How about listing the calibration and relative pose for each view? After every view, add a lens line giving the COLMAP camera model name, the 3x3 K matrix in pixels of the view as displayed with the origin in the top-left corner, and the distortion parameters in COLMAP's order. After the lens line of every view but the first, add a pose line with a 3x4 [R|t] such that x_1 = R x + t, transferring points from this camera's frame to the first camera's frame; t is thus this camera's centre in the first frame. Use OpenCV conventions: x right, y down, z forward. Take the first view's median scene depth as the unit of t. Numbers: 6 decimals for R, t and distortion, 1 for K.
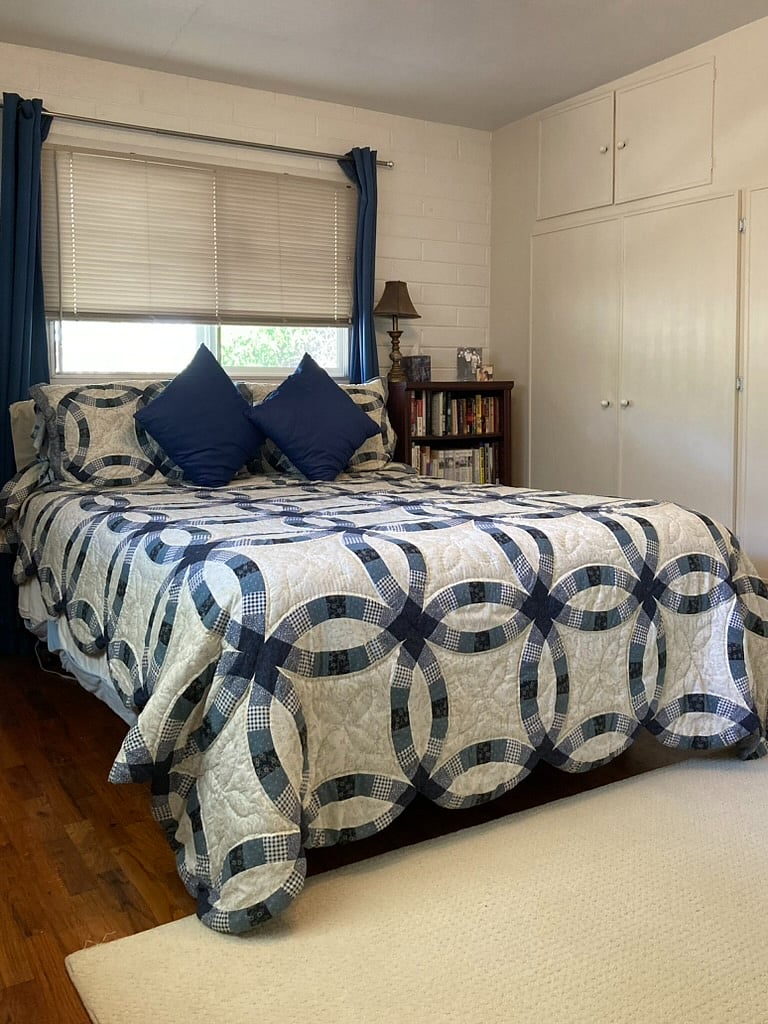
lens RADIAL K [[939.2, 0, 383.8], [0, 939.2, 454.3], [0, 0, 1]] dist [0.012518, -0.008723]
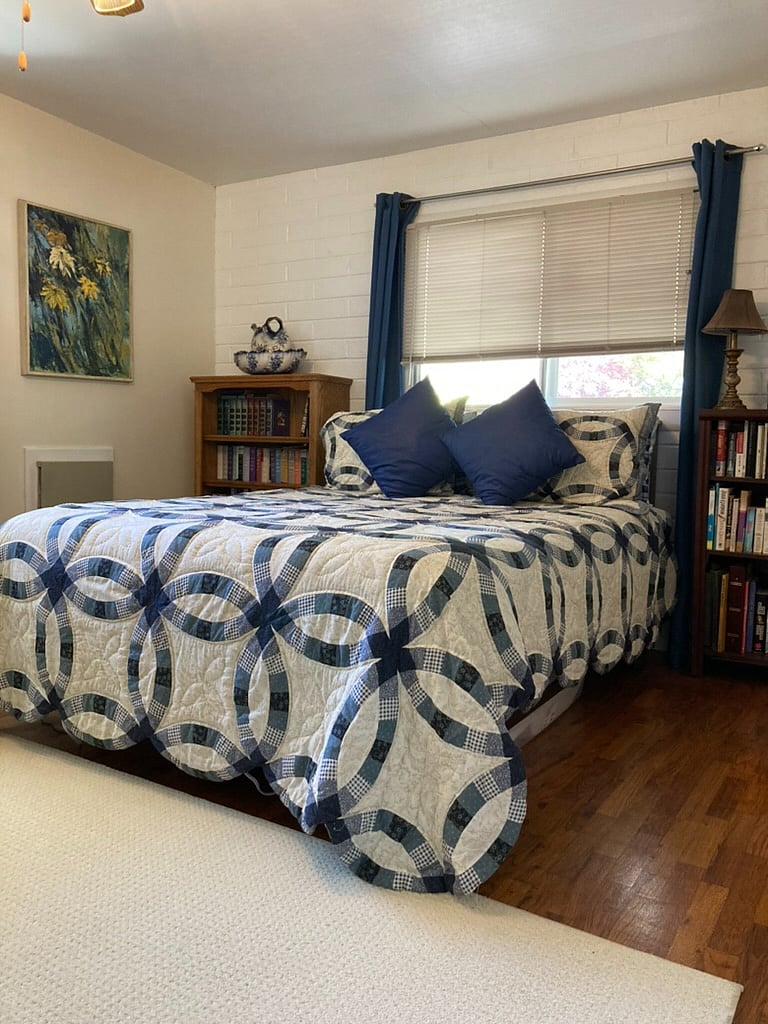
lens RADIAL K [[839.0, 0, 384.0], [0, 839.0, 512.0], [0, 0, 1]] dist [0.006921, -0.001608]
pose [[0.437060, 0.089845, -0.894934, 1.044457], [-0.084862, 0.994679, 0.058414, -0.010671], [0.895420, 0.050415, 0.442358, 0.750270]]
